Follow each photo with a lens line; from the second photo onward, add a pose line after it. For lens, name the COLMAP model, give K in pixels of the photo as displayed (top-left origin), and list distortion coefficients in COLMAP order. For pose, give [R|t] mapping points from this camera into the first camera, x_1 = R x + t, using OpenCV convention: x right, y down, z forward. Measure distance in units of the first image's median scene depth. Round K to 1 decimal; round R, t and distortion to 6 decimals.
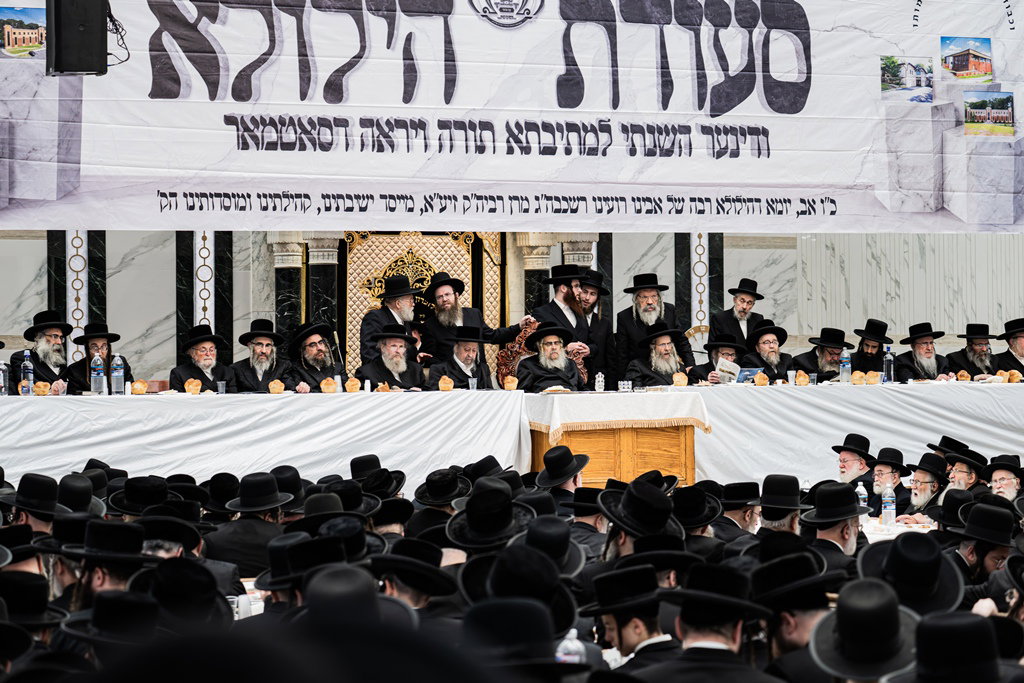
lens RADIAL K [[2948.2, 0, 436.3], [0, 2948.2, 284.1], [0, 0, 1]] dist [0.077964, 0.317018]
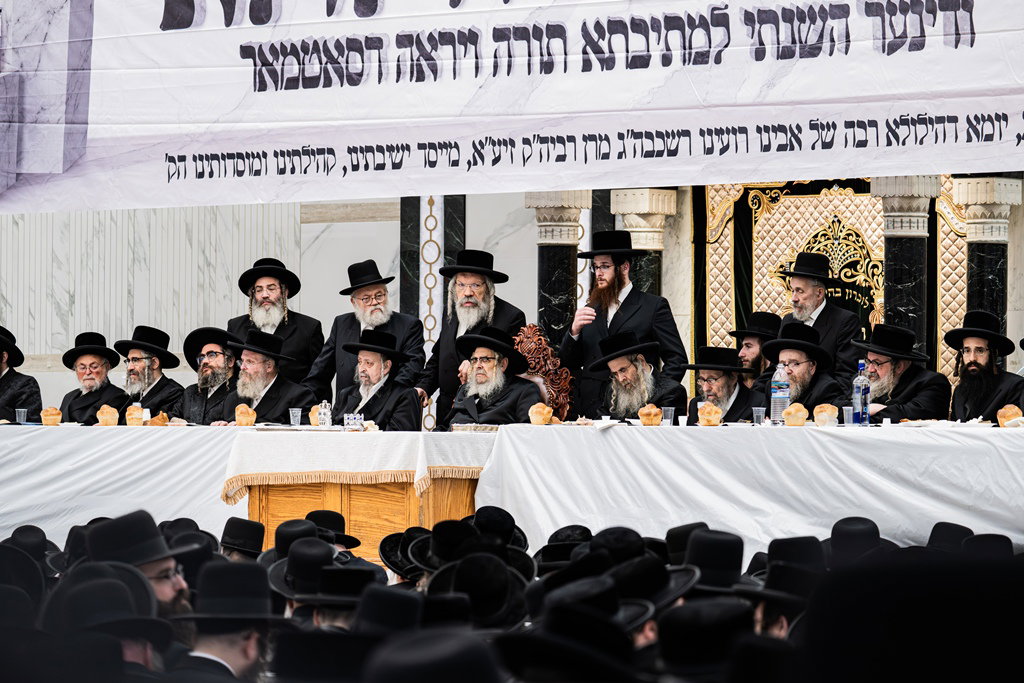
lens RADIAL K [[4880.5, 0, 512.6], [0, 4880.5, 340.9], [0, 0, 1]] dist [0.056606, -1.538700]
pose [[0.471441, -0.007882, -0.881863, 0.979391], [0.013969, 0.999901, -0.001470, 0.017428], [0.881787, -0.011626, 0.471504, 0.473473]]
